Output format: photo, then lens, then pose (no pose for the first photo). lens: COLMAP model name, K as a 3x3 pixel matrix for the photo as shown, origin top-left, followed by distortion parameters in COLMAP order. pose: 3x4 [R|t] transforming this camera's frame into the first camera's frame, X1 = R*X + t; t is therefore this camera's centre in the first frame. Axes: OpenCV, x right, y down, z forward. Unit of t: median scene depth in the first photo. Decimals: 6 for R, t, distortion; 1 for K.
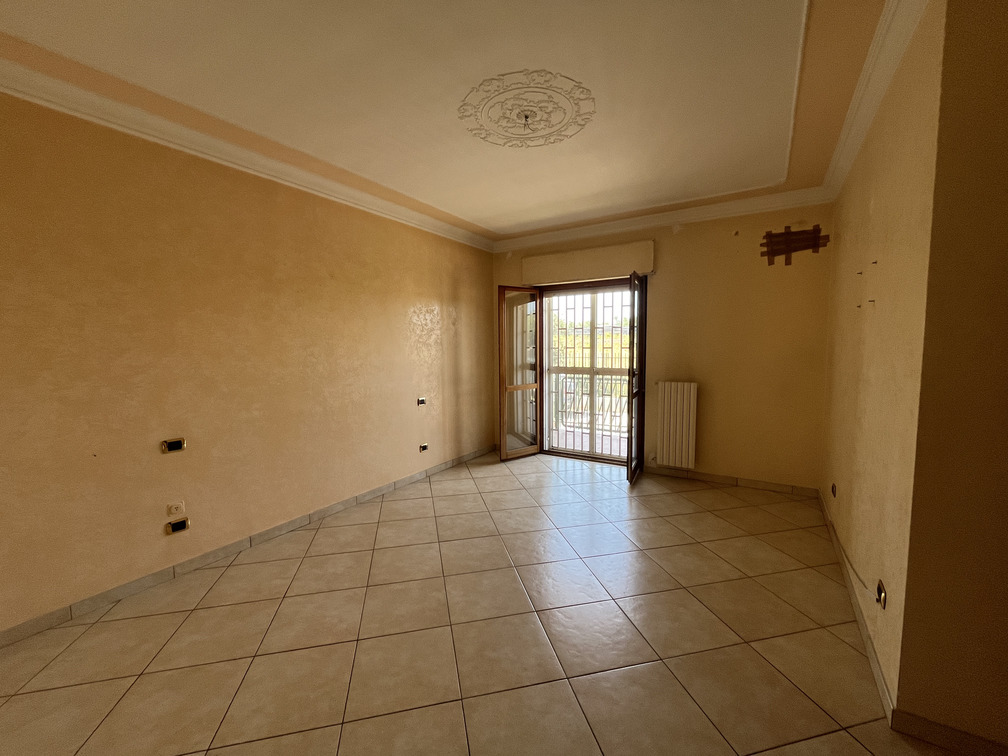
lens RADIAL K [[410.5, 0, 499.8], [0, 410.5, 375.3], [0, 0, 1]] dist [-0.004482, 0.000121]
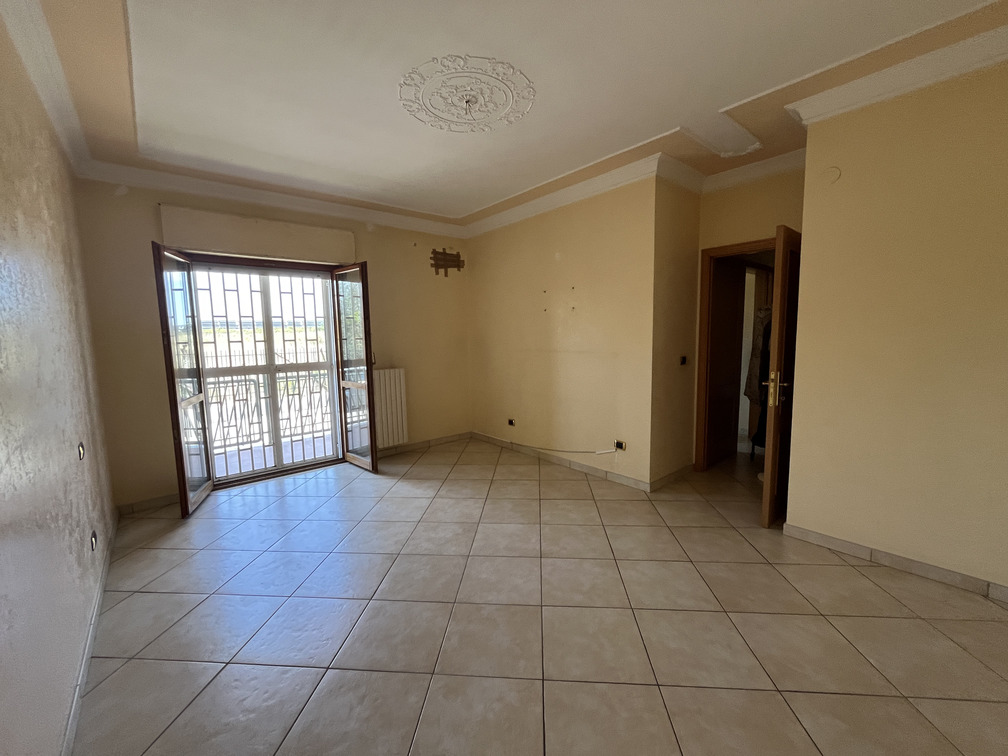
lens RADIAL K [[410.5, 0, 506.2], [0, 410.5, 377.1], [0, 0, 1]] dist [-0.004482, 0.000121]
pose [[0.290489, -0.101232, 0.951508, -0.470905], [0.088498, 0.992968, 0.078625, -0.019196], [-0.952777, 0.061367, 0.297405, 0.332399]]
